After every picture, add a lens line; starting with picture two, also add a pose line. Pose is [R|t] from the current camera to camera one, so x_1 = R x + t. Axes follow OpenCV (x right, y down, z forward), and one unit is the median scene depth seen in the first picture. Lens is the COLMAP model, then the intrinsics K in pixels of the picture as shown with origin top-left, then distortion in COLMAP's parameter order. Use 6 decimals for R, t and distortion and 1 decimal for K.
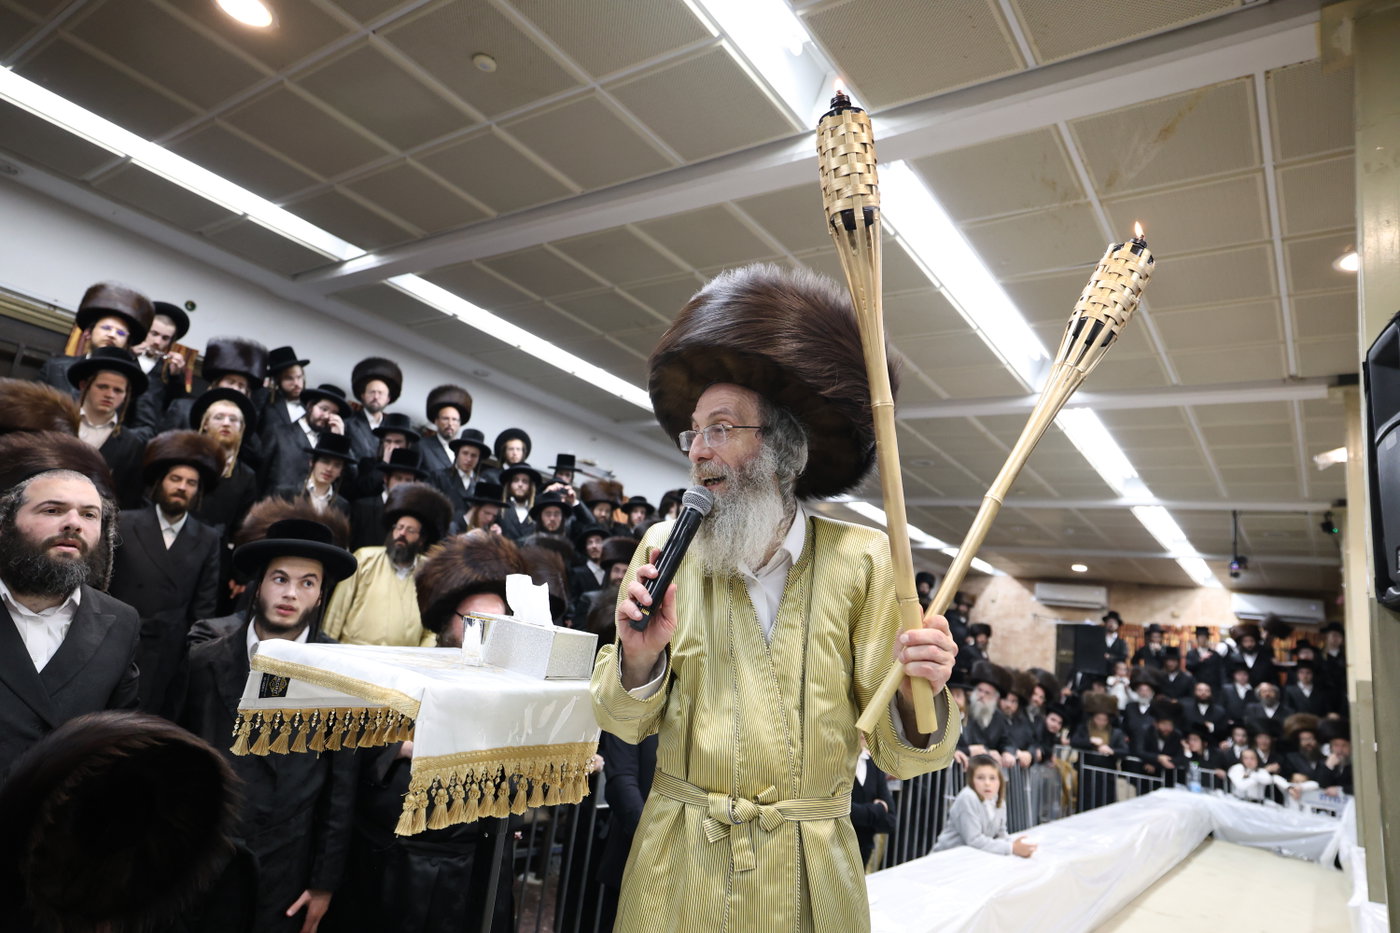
lens RADIAL K [[861.4, 0, 694.7], [0, 861.4, 458.7], [0, 0, 1]] dist [-0.000608, 0.028040]
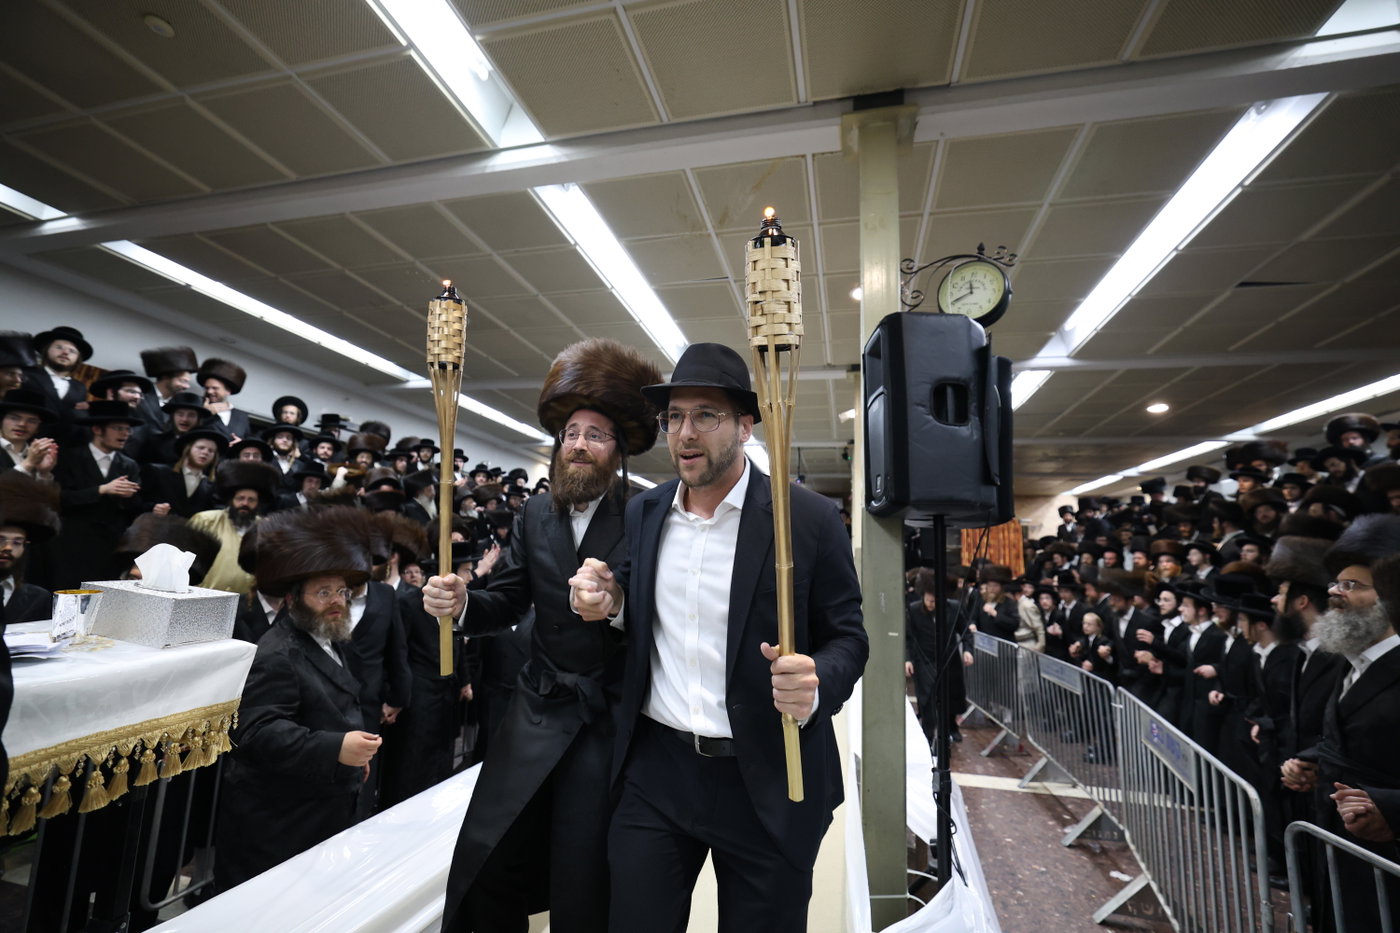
lens RADIAL K [[601.0, 0, 701.9], [0, 601.0, 463.0], [0, 0, 1]] dist [-0.040232, 0.015007]
pose [[0.923541, -0.029560, 0.382359, 0.052892], [-0.001354, 0.996767, 0.080330, -0.002356], [-0.383497, -0.074705, 0.920516, 0.066981]]
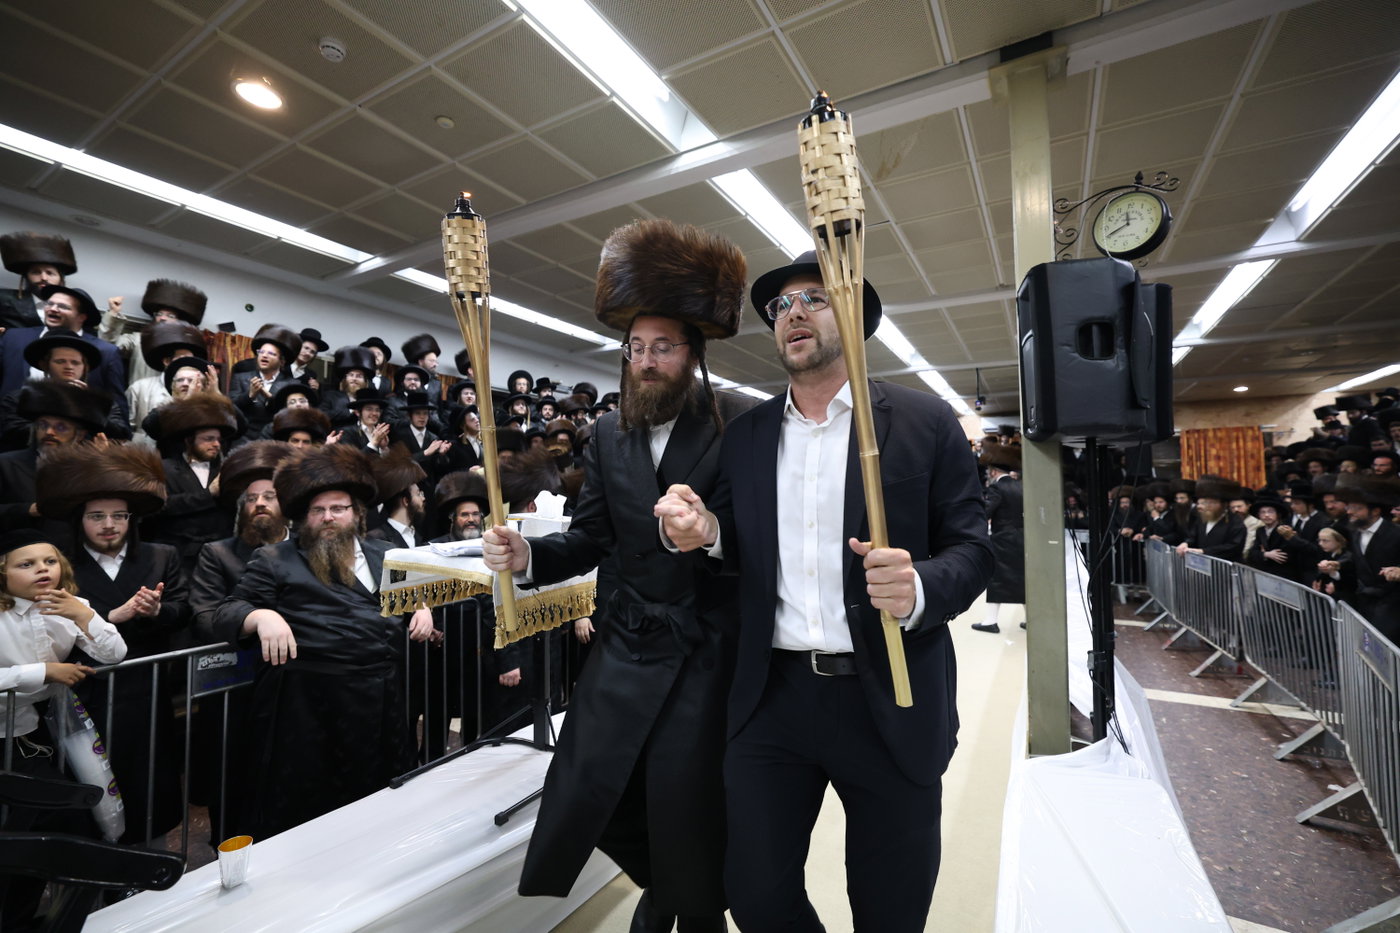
lens RADIAL K [[601.0, 0, 701.9], [0, 601.0, 463.0], [0, 0, 1]] dist [-0.040232, 0.015007]
pose [[0.987044, -0.125833, 0.099548, 0.002295], [0.106940, 0.978476, 0.176491, -0.033781], [-0.119614, -0.163558, 0.979255, -0.060466]]
